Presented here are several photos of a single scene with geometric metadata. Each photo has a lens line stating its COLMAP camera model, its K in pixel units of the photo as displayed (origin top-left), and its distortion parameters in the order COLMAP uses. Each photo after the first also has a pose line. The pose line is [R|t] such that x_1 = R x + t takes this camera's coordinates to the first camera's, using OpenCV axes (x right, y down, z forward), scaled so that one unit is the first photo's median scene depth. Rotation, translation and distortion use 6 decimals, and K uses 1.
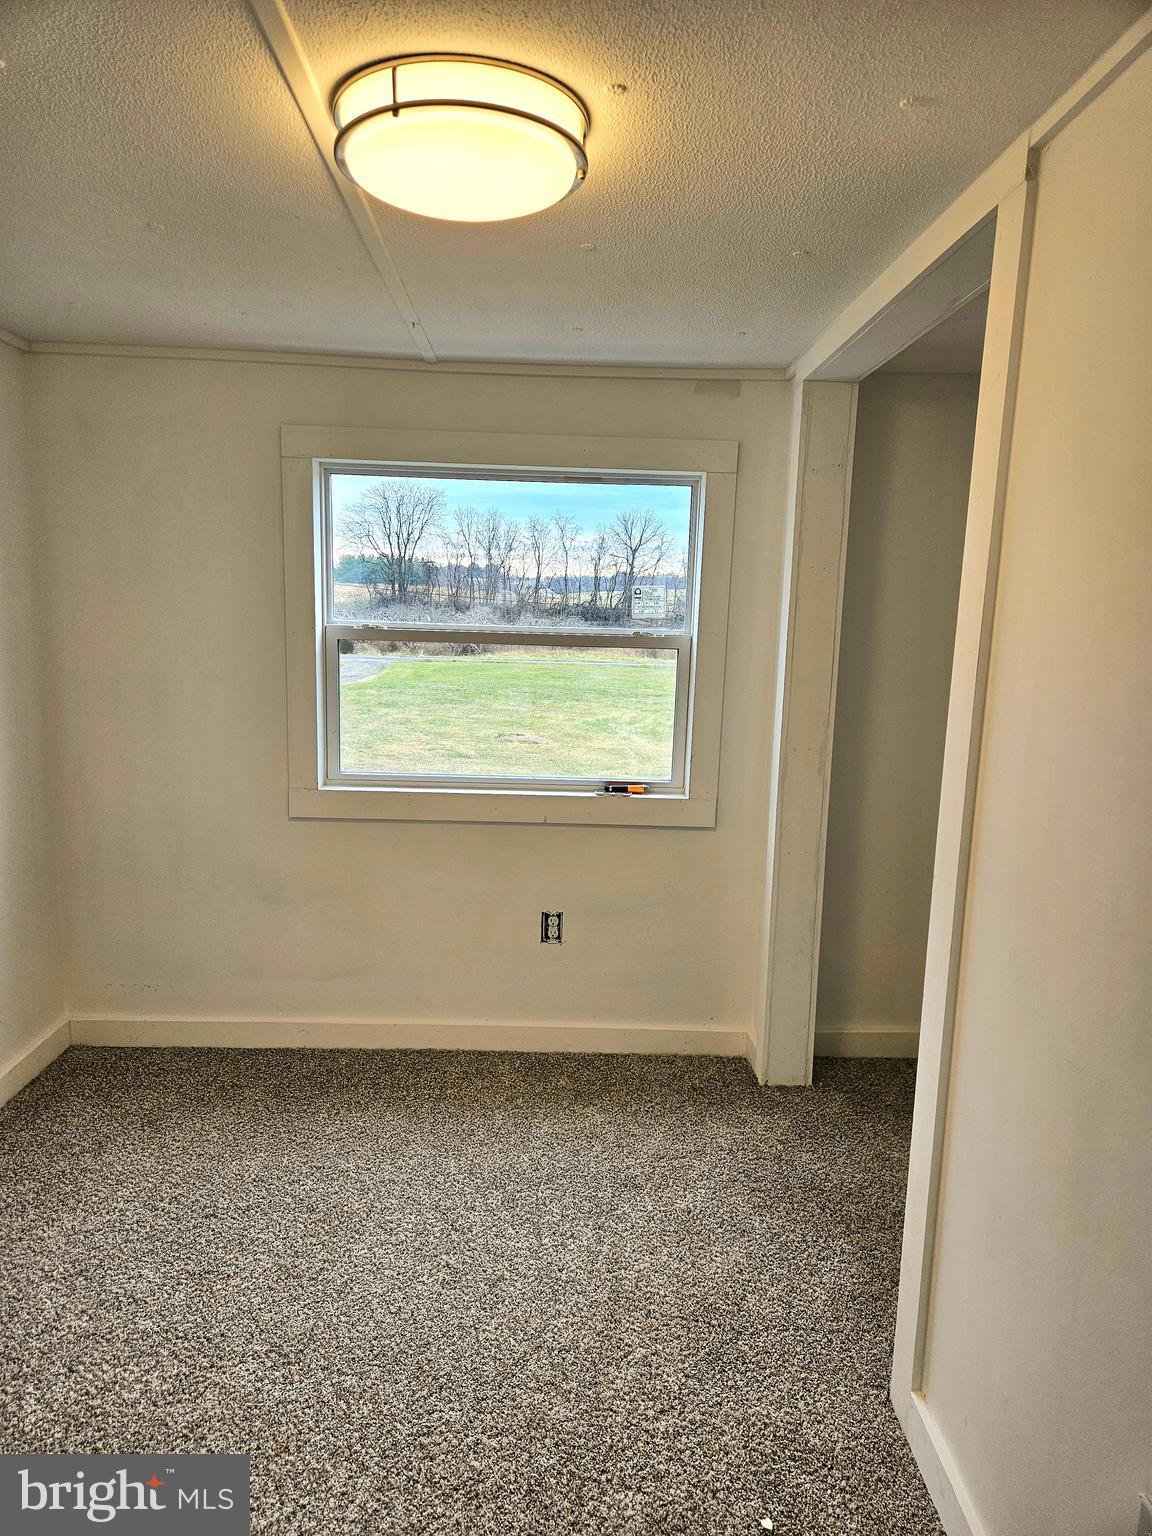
lens RADIAL K [[1006.6, 0, 576.0], [0, 1006.6, 768.0], [0, 0, 1]] dist [0.087172, 0.000512]
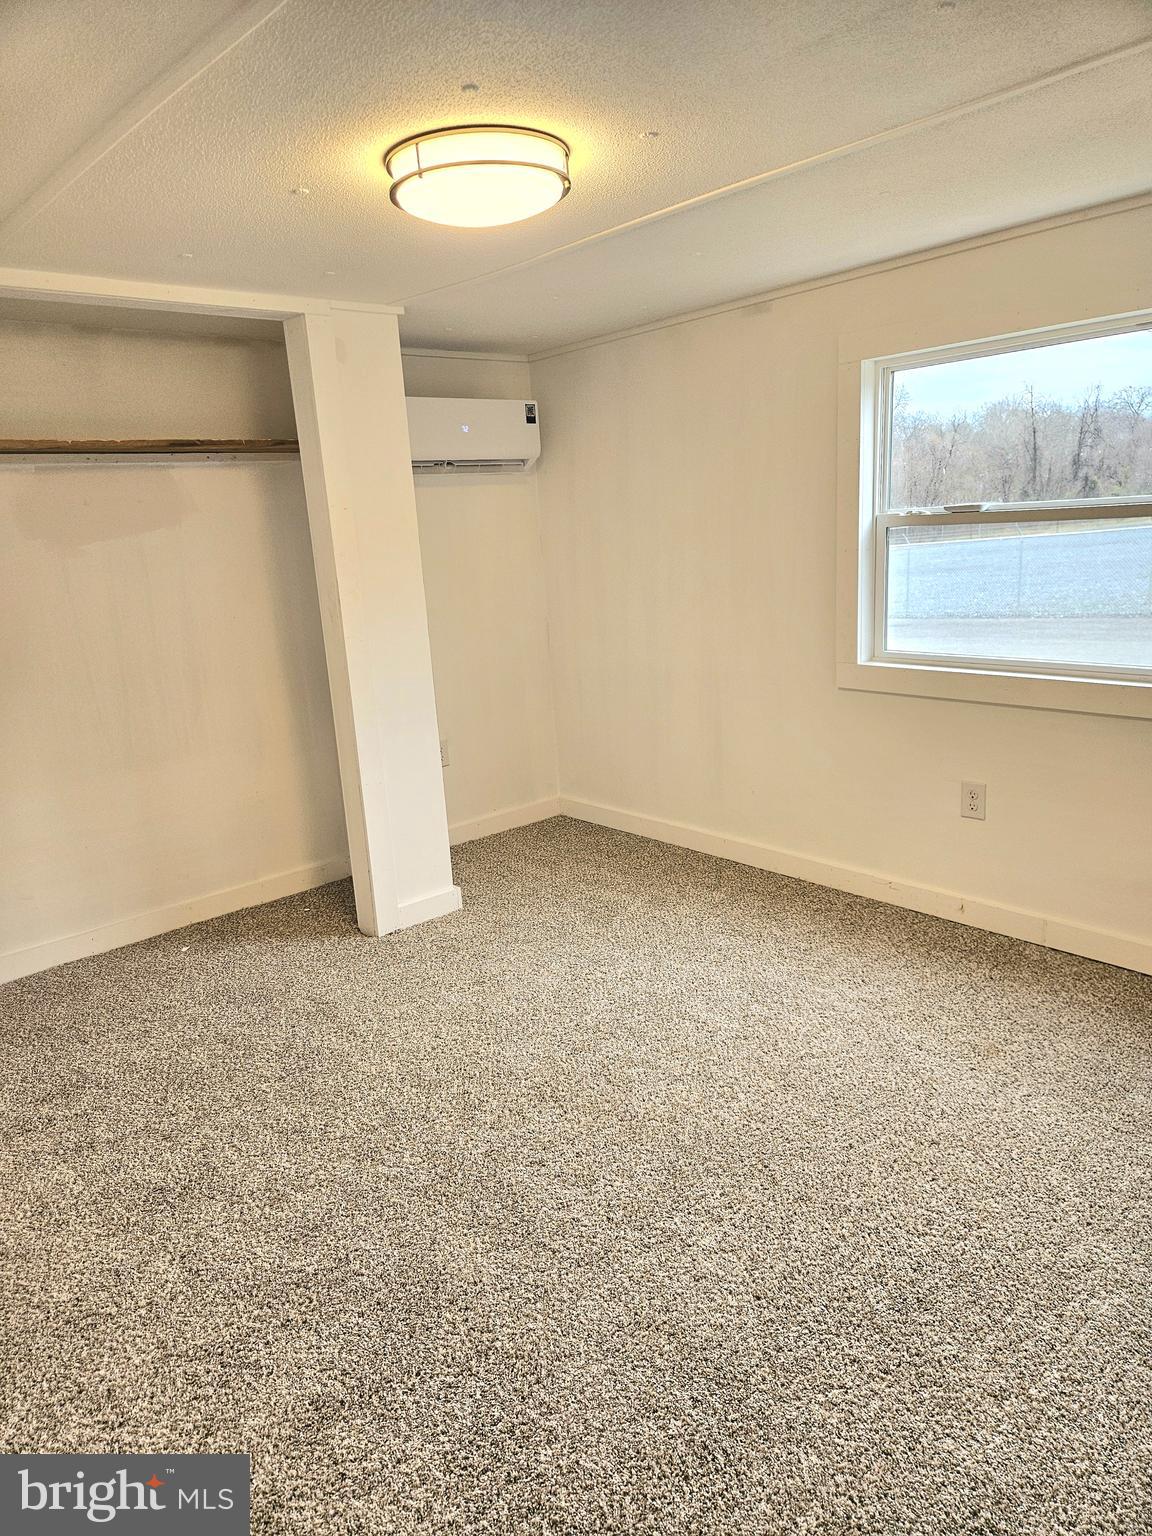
lens RADIAL K [[1052.6, 0, 576.0], [0, 1052.6, 768.0], [0, 0, 1]] dist [0.049614, -0.002243]
pose [[0.609237, 0.110365, -0.785271, 0.480222], [-0.037095, 0.993150, 0.110802, 0.016754], [0.792120, -0.038375, 0.609157, 0.035867]]
